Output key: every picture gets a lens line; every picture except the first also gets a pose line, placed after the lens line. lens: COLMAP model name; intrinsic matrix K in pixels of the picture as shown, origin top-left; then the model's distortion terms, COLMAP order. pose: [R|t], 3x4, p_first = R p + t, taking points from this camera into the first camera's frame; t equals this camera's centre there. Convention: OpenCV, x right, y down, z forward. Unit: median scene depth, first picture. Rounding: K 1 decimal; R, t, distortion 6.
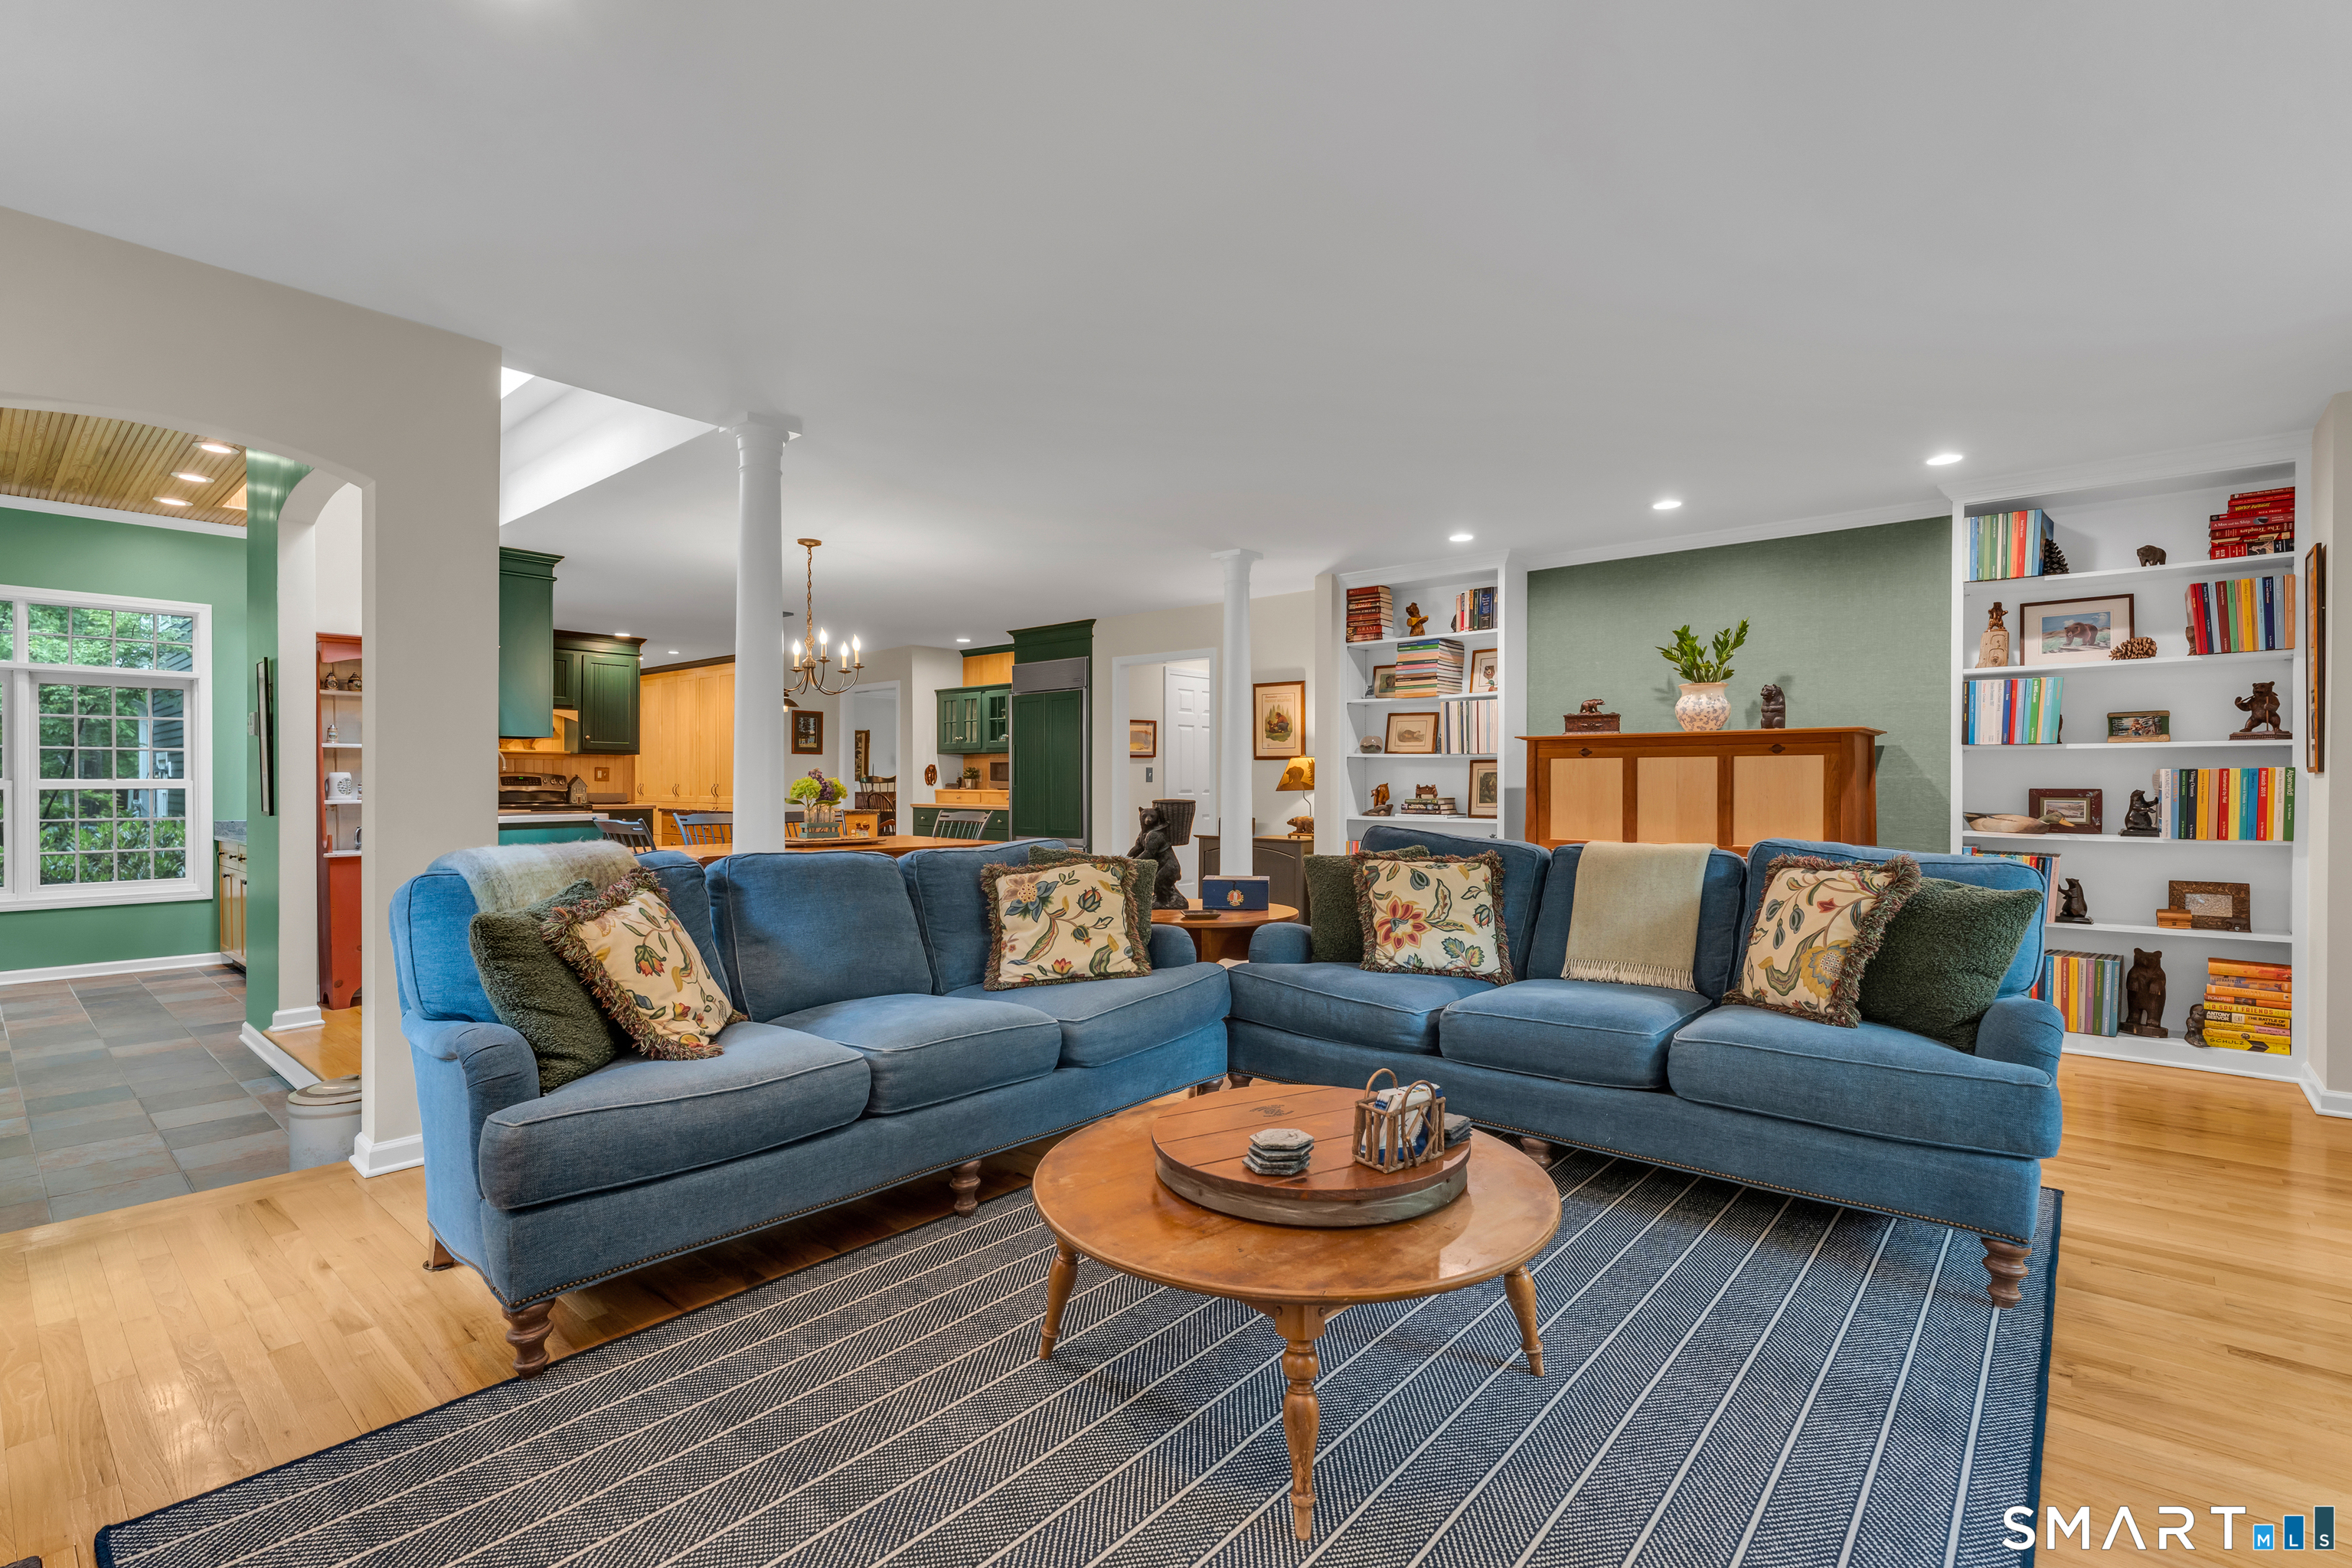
lens RADIAL K [[1073.1, 0, 1180.6], [0, 1073.1, 790.2], [0, 0, 1]] dist [0.002140, -0.000417]
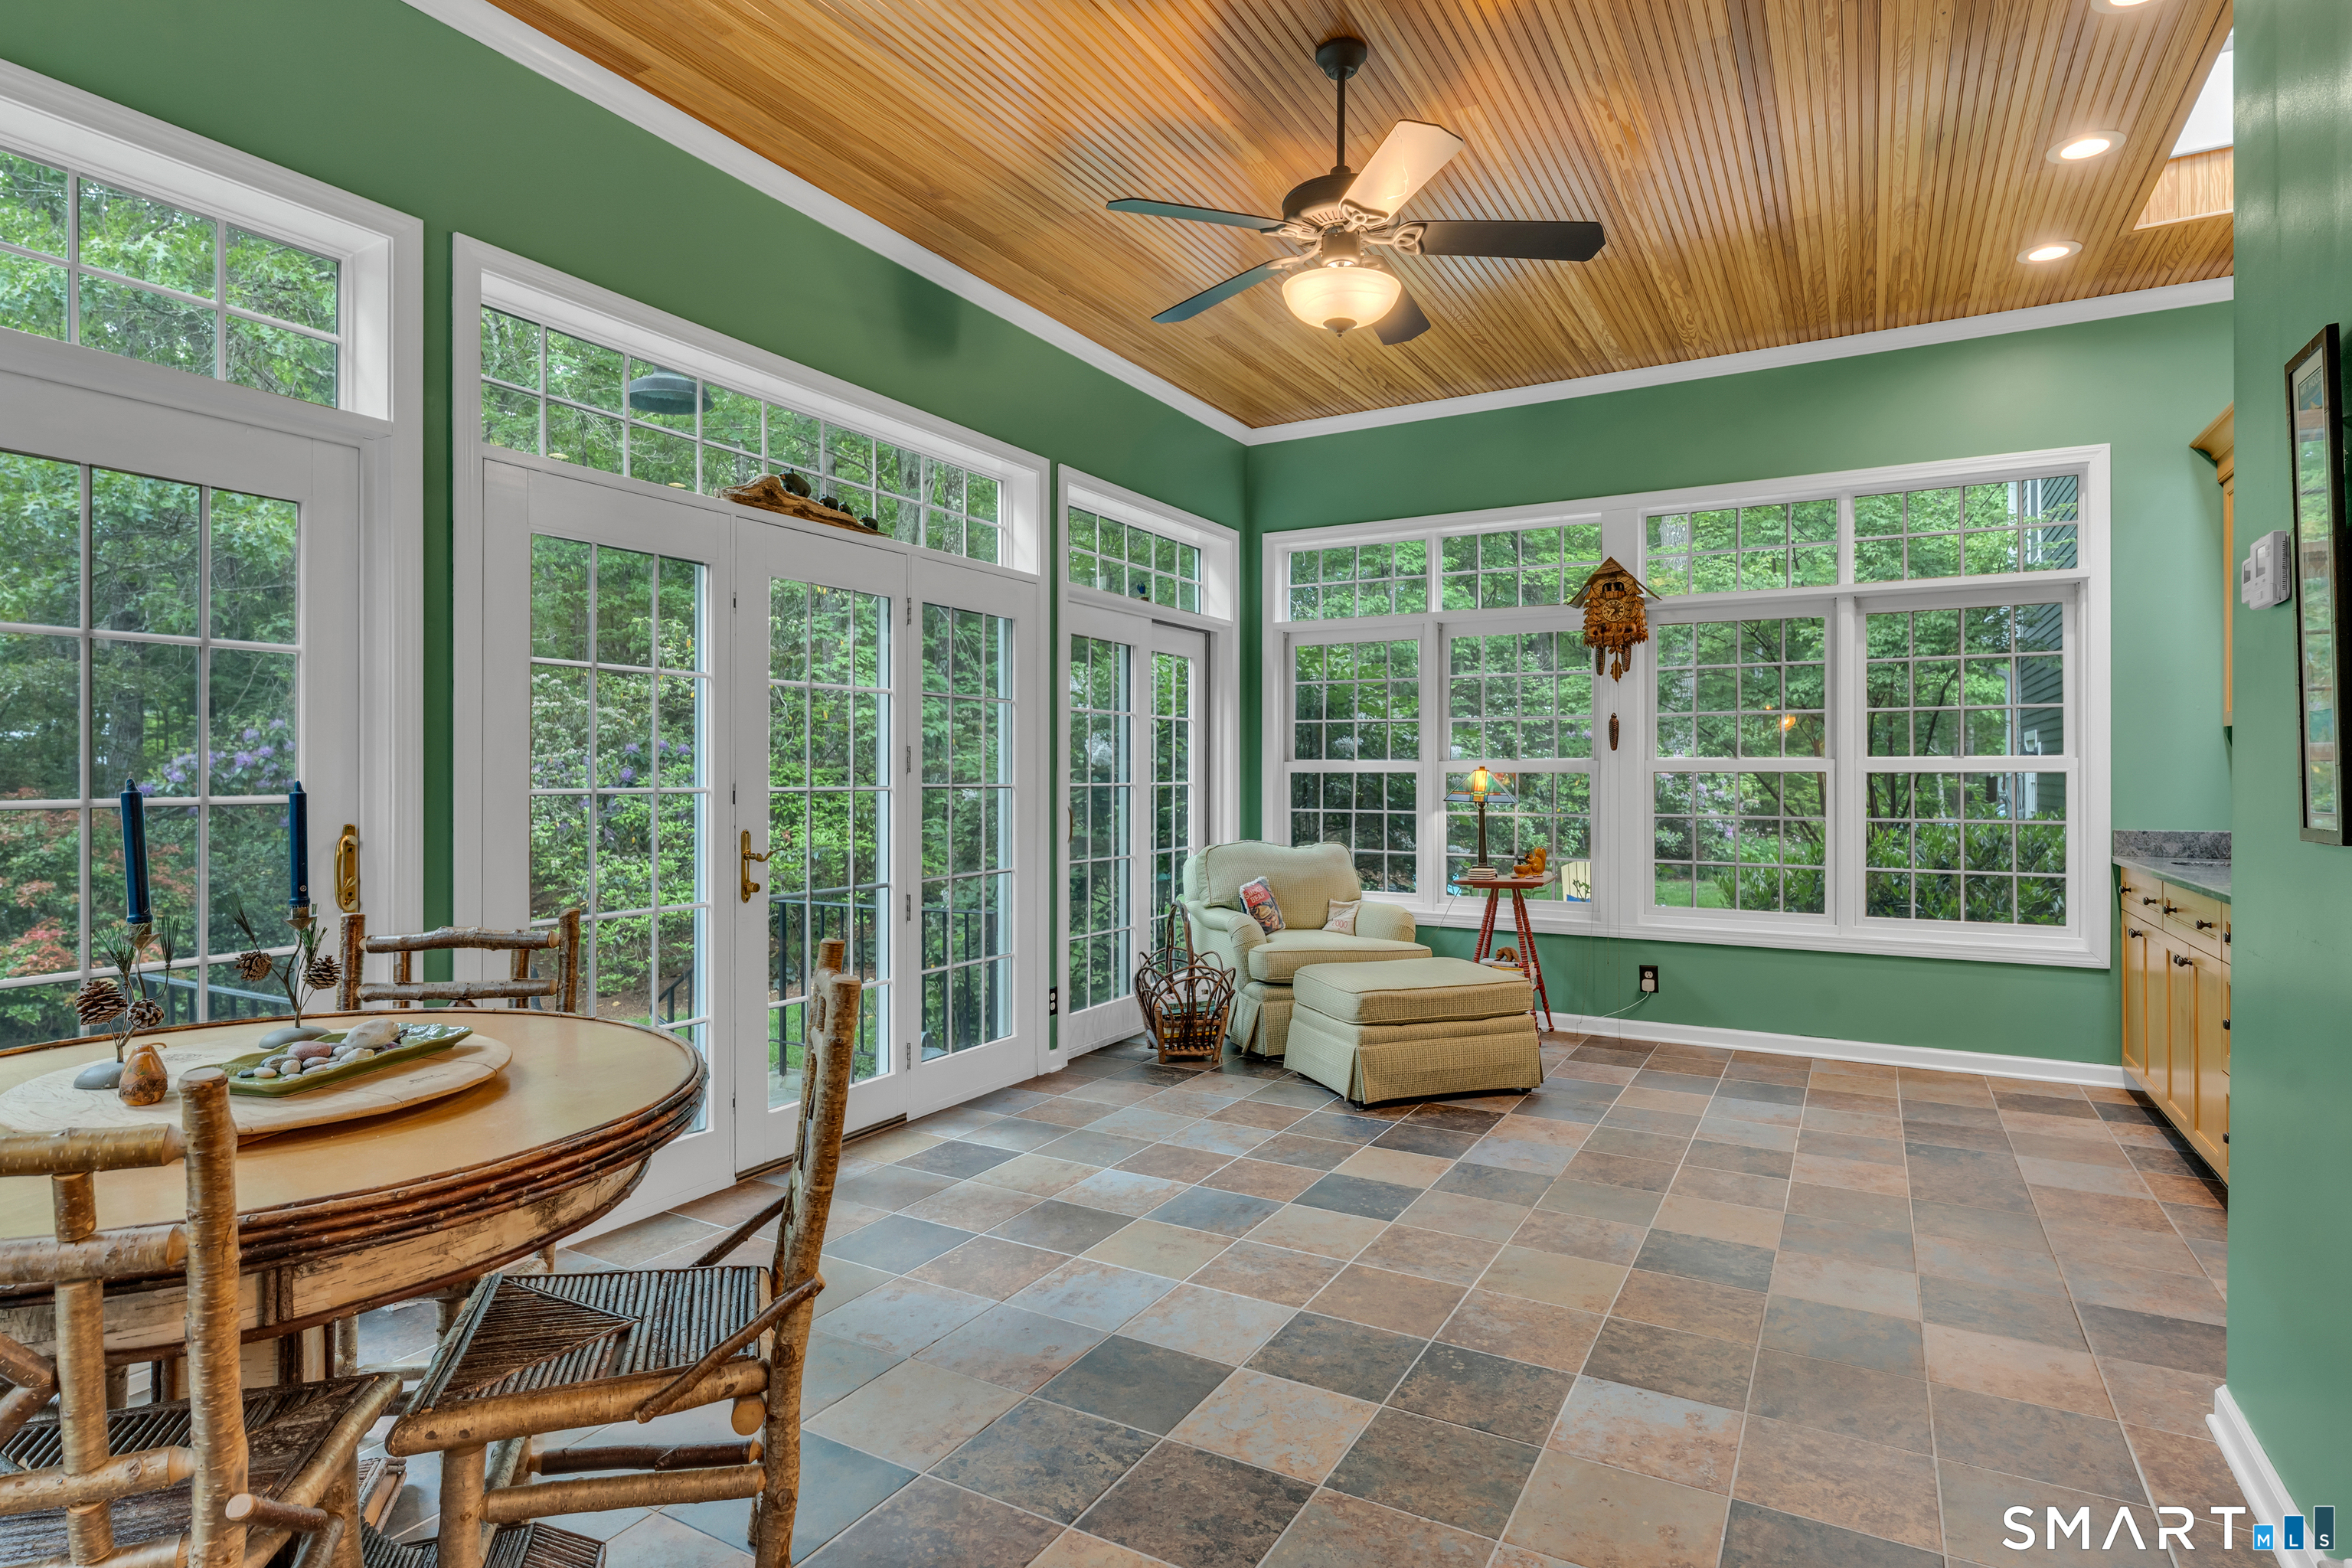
lens RADIAL K [[1198.4, 0, 1181.7], [0, 1198.4, 789.7], [0, 0, 1]] dist [-0.000518, -0.001378]
pose [[0.192664, 0.004424, -0.981255, -0.300753], [-0.003139, 0.999988, 0.003892, 0.005991], [0.981260, 0.002330, 0.192676, 0.319402]]
